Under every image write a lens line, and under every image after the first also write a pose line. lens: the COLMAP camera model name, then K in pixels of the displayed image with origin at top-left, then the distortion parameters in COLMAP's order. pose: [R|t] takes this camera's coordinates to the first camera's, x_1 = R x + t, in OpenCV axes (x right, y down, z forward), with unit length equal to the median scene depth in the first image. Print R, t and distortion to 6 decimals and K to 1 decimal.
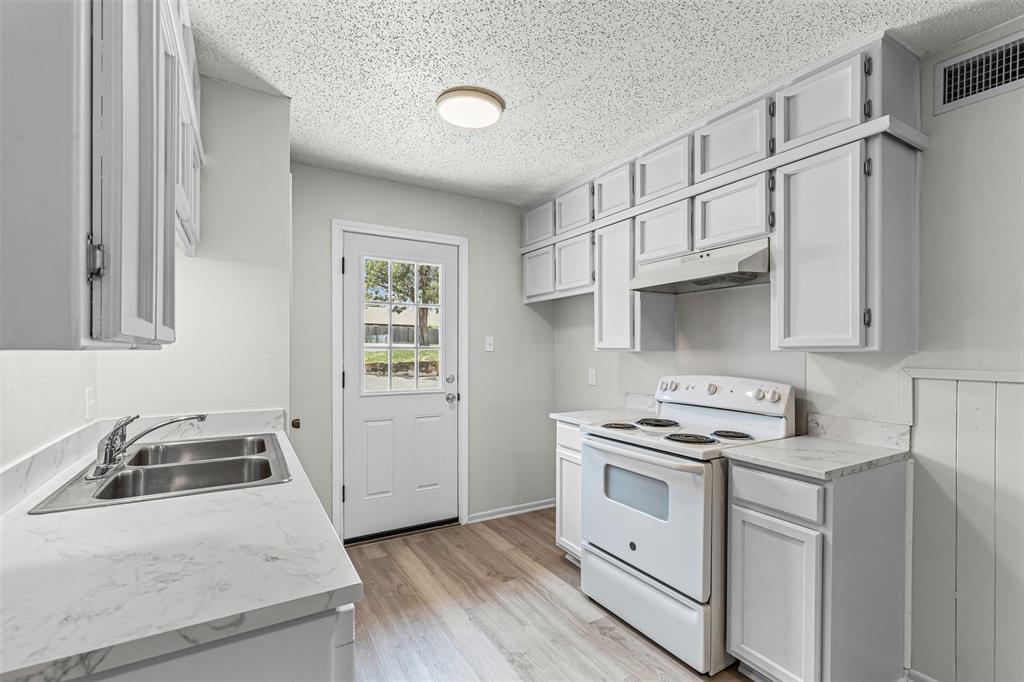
lens RADIAL K [[460.7, 0, 514.2], [0, 460.7, 351.2], [0, 0, 1]] dist [0.002260, -0.000315]
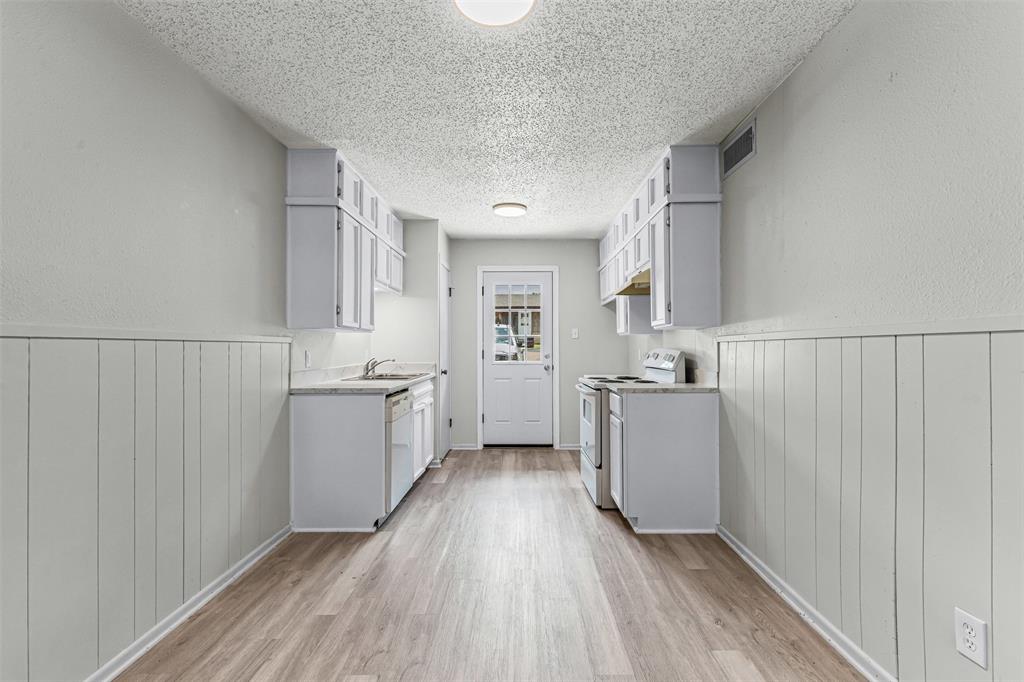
lens RADIAL K [[460.7, 0, 517.7], [0, 460.7, 349.8], [0, 0, 1]] dist [0.002260, -0.000315]
pose [[0.854195, -0.008086, -0.519890, 0.743727], [0.004779, 0.999959, -0.007702, 0.062804], [0.519930, 0.004094, 0.854199, -0.502502]]
